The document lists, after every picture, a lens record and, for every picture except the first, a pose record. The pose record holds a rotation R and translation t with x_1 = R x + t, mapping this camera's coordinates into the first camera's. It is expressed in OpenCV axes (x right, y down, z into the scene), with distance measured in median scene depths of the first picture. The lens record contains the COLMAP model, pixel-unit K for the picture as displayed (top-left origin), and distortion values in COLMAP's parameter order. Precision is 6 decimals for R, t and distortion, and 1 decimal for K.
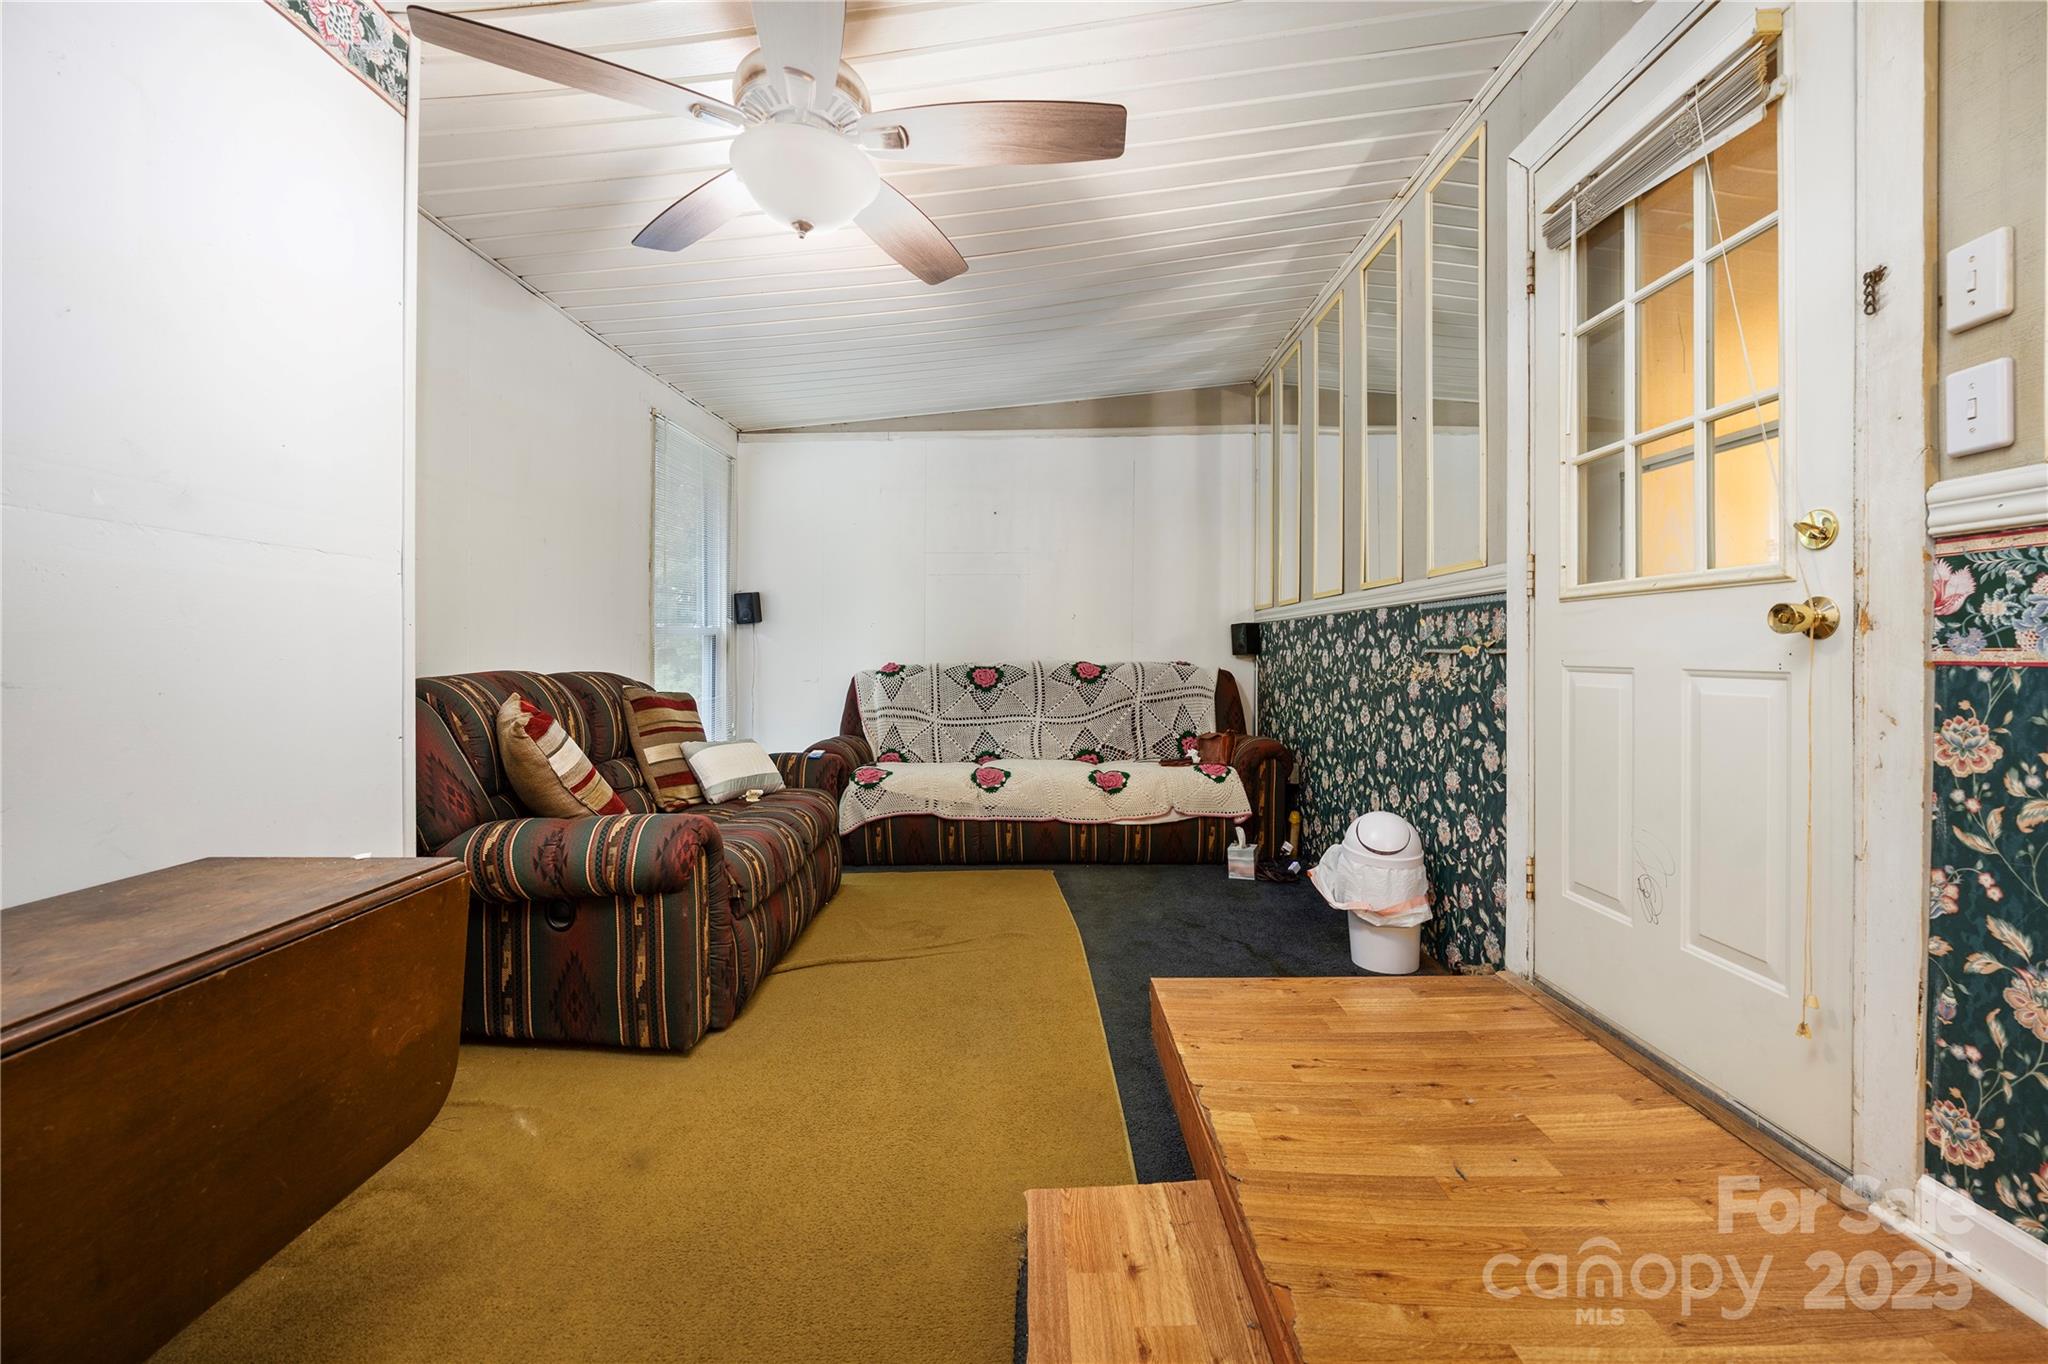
lens RADIAL K [[822.7, 0, 1025.0], [0, 822.7, 689.3], [0, 0, 1]] dist [-0.005356, -0.000109]
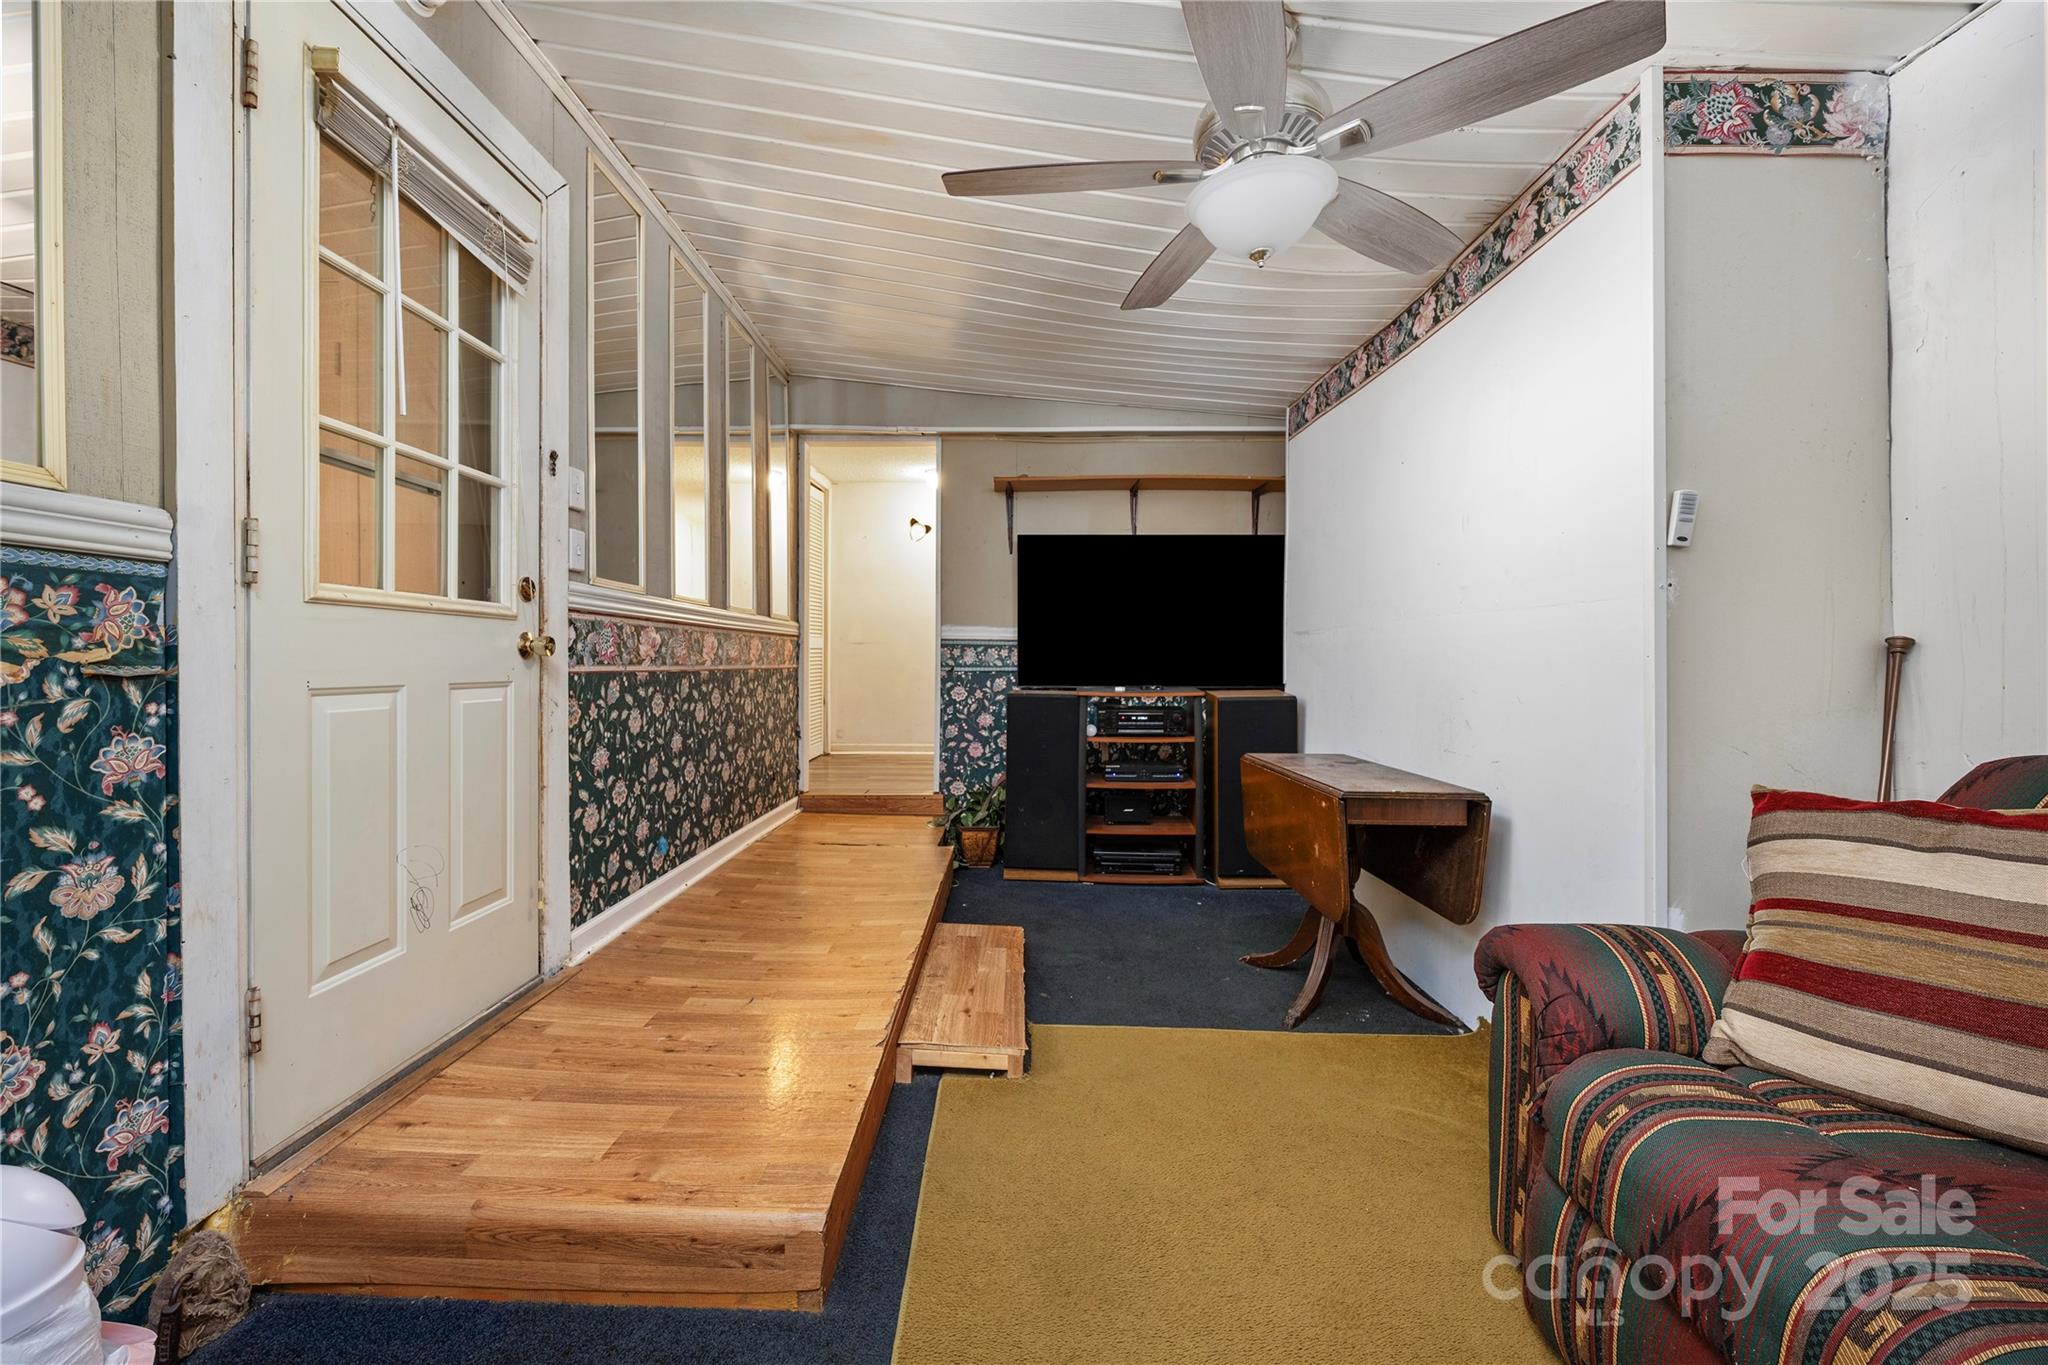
lens RADIAL K [[822.7, 0, 1025.0], [0, 822.7, 689.8], [0, 0, 1]] dist [-0.005356, -0.000109]
pose [[-0.999865, -0.007620, -0.014544, 0.026528], [-0.008759, 0.996762, 0.079936, -0.106525], [0.013887, 0.080052, -0.996694, 2.018006]]
